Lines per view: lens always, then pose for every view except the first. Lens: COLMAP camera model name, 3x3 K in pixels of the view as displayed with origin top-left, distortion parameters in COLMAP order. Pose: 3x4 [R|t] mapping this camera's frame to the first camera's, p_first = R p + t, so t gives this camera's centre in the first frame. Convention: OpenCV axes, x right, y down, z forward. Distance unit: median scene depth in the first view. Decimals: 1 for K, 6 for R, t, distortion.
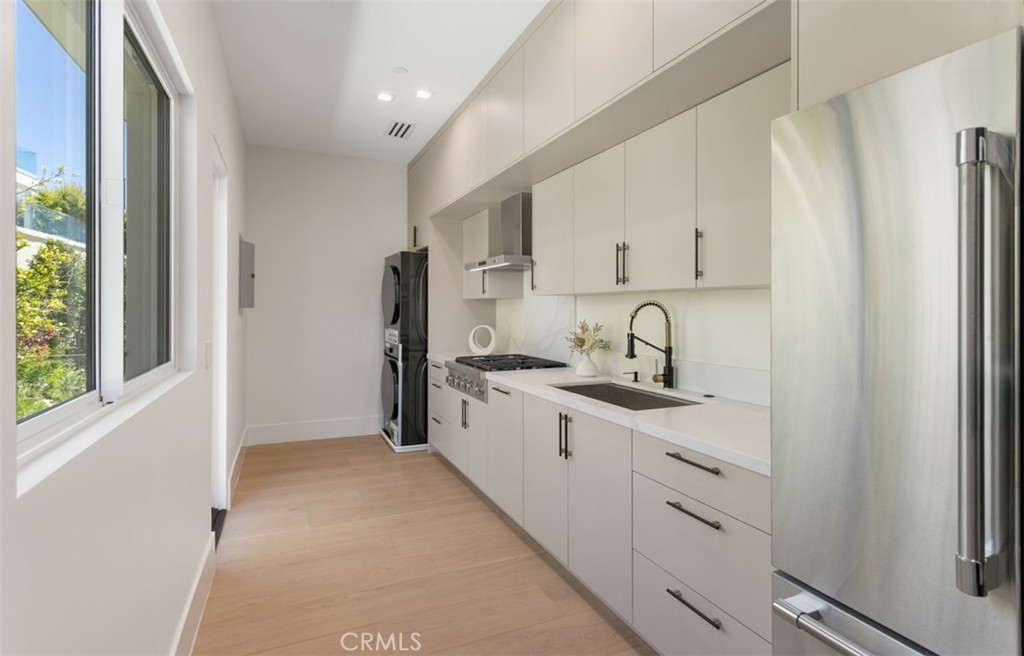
lens RADIAL K [[491.1, 0, 531.5], [0, 491.1, 315.8], [0, 0, 1]] dist [0.001128, 0.000044]
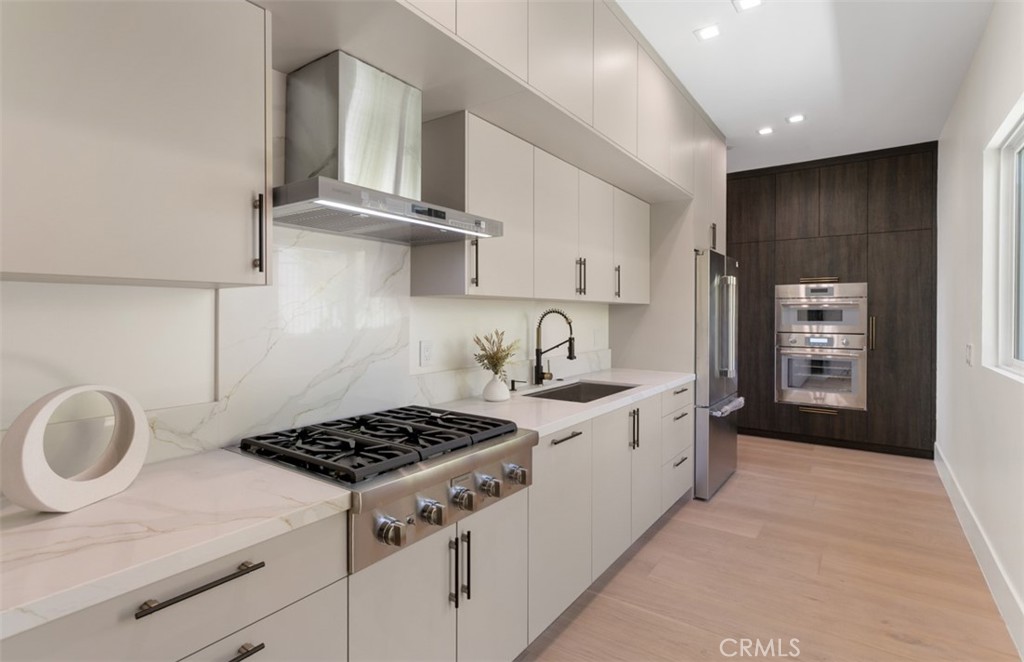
lens RADIAL K [[491.8, 0, 511.3], [0, 491.8, 325.2], [0, 0, 1]] dist [0.008838, 0.000621]
pose [[-0.457333, -0.013403, 0.889195, -0.734235], [0.018683, 0.999521, 0.024674, -0.023069], [-0.889099, 0.027897, -0.456863, 1.604257]]
